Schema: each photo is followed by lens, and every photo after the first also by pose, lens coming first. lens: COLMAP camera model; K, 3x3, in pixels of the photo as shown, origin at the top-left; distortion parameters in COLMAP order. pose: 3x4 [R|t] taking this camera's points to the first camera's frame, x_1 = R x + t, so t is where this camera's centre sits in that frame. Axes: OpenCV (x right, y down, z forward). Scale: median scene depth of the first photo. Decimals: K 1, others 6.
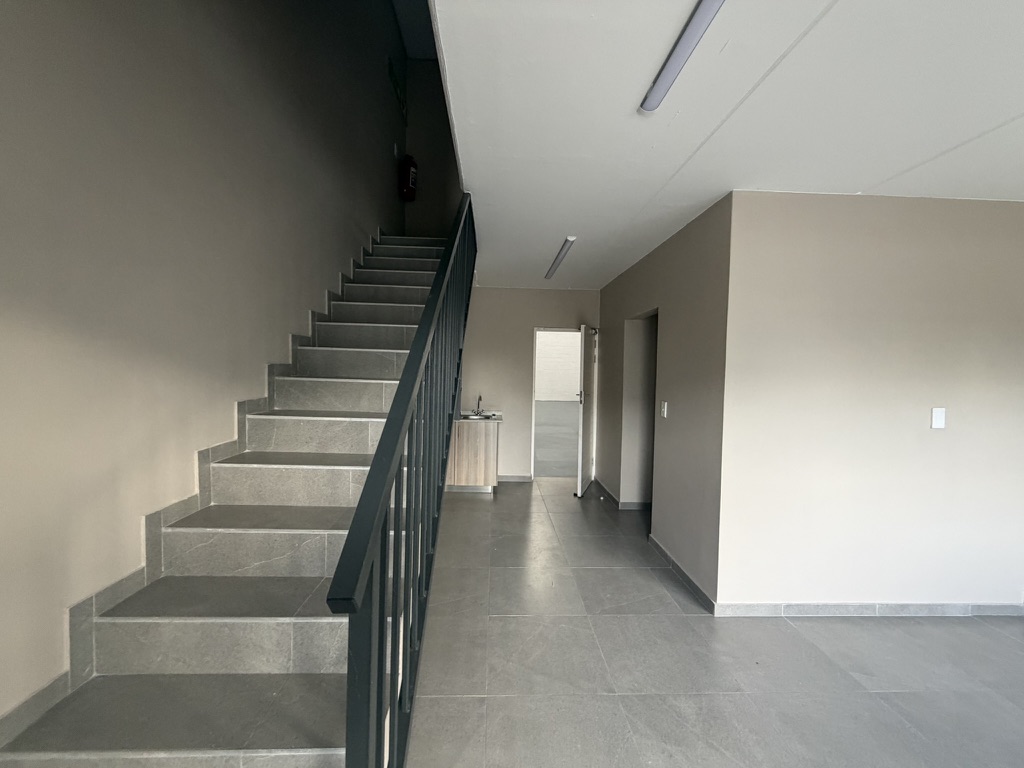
lens RADIAL K [[409.2, 0, 508.8], [0, 409.2, 382.6], [0, 0, 1]] dist [0.001454, 0.000129]
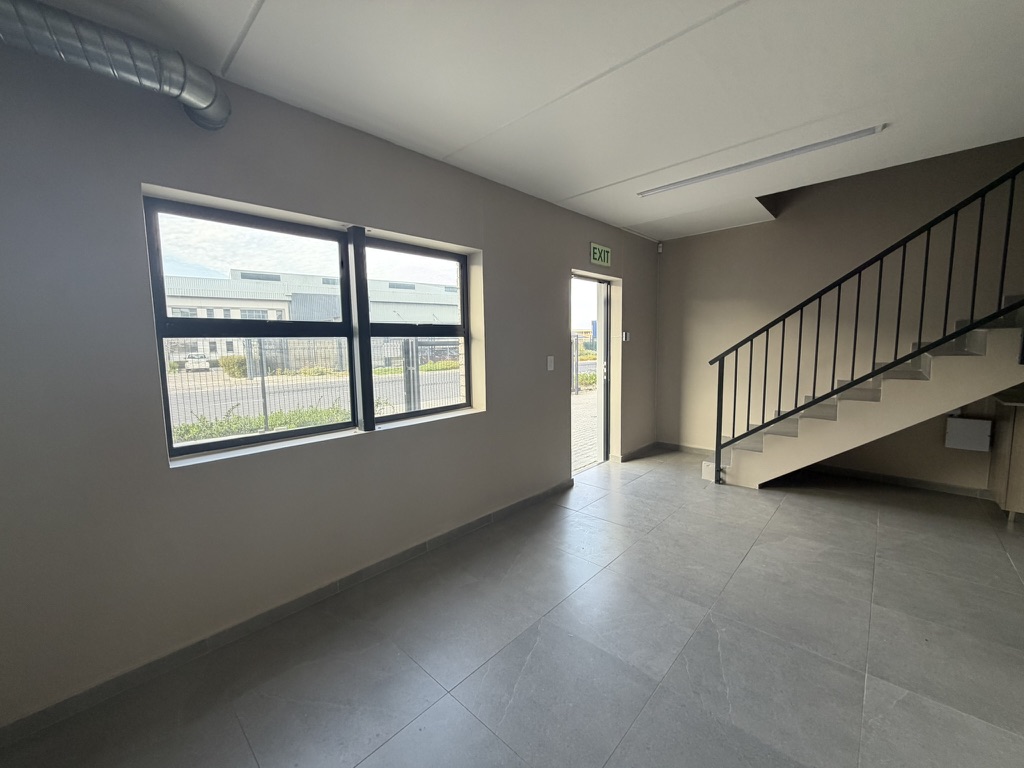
lens RADIAL K [[407.1, 0, 510.8], [0, 407.1, 382.0], [0, 0, 1]] dist [0.000495, 0.000119]
pose [[-0.710271, 0.057452, -0.701580, 1.215739], [-0.021380, 0.994443, 0.103080, 0.043338], [0.703603, 0.088214, -0.705096, 0.627594]]
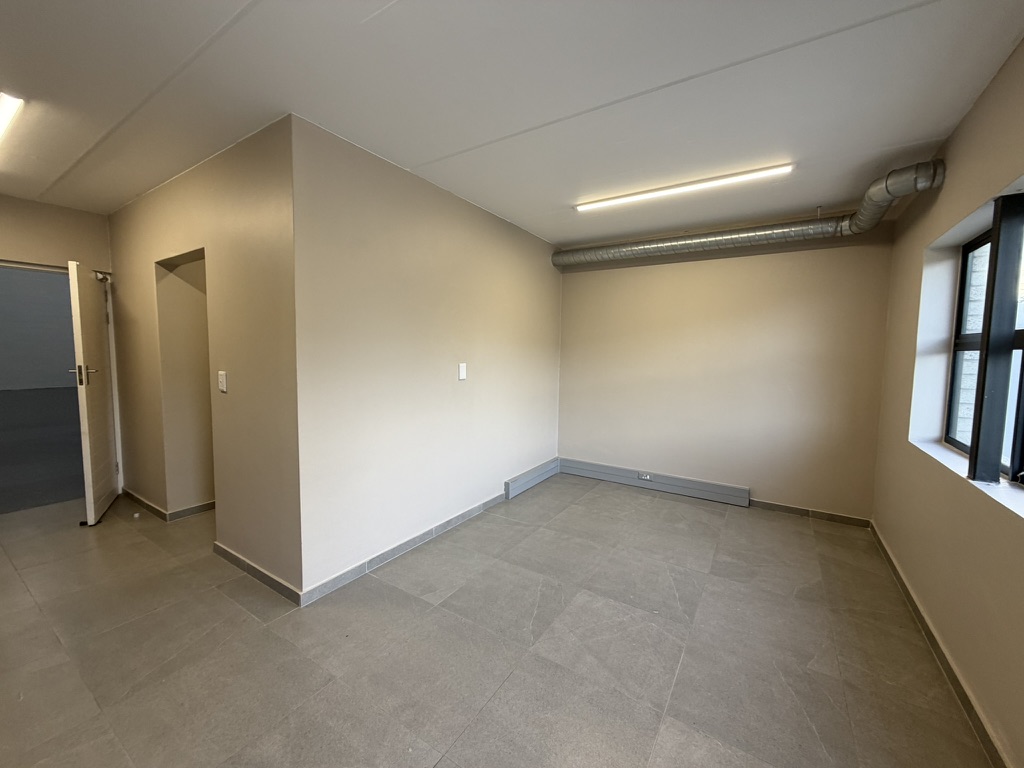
lens RADIAL K [[409.2, 0, 508.8], [0, 409.2, 382.6], [0, 0, 1]] dist [0.001454, 0.000129]
pose [[0.579453, -0.074369, 0.811605, 0.063662], [0.024338, 0.996963, 0.073978, 0.024416], [-0.814642, -0.023114, 0.579503, 0.104351]]
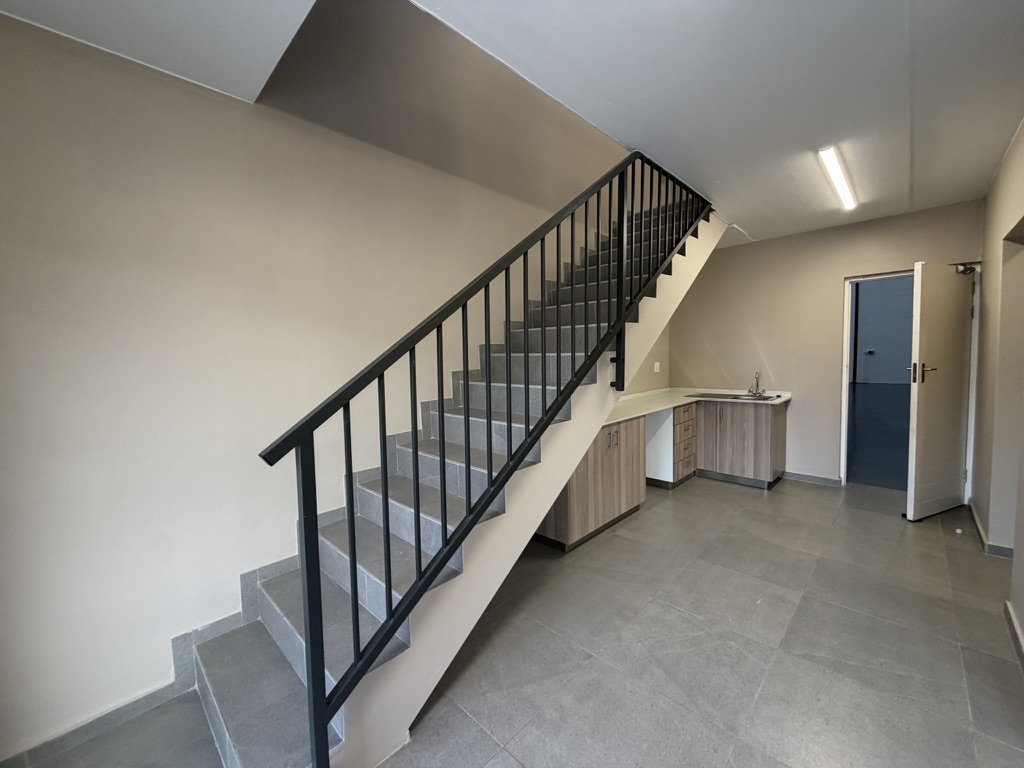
lens RADIAL K [[407.1, 0, 510.8], [0, 407.1, 382.0], [0, 0, 1]] dist [0.000495, 0.000119]
pose [[0.685065, 0.007842, -0.728440, 0.317154], [0.020147, 0.999356, 0.029706, 0.027308], [0.728204, -0.035026, 0.684465, 0.101279]]
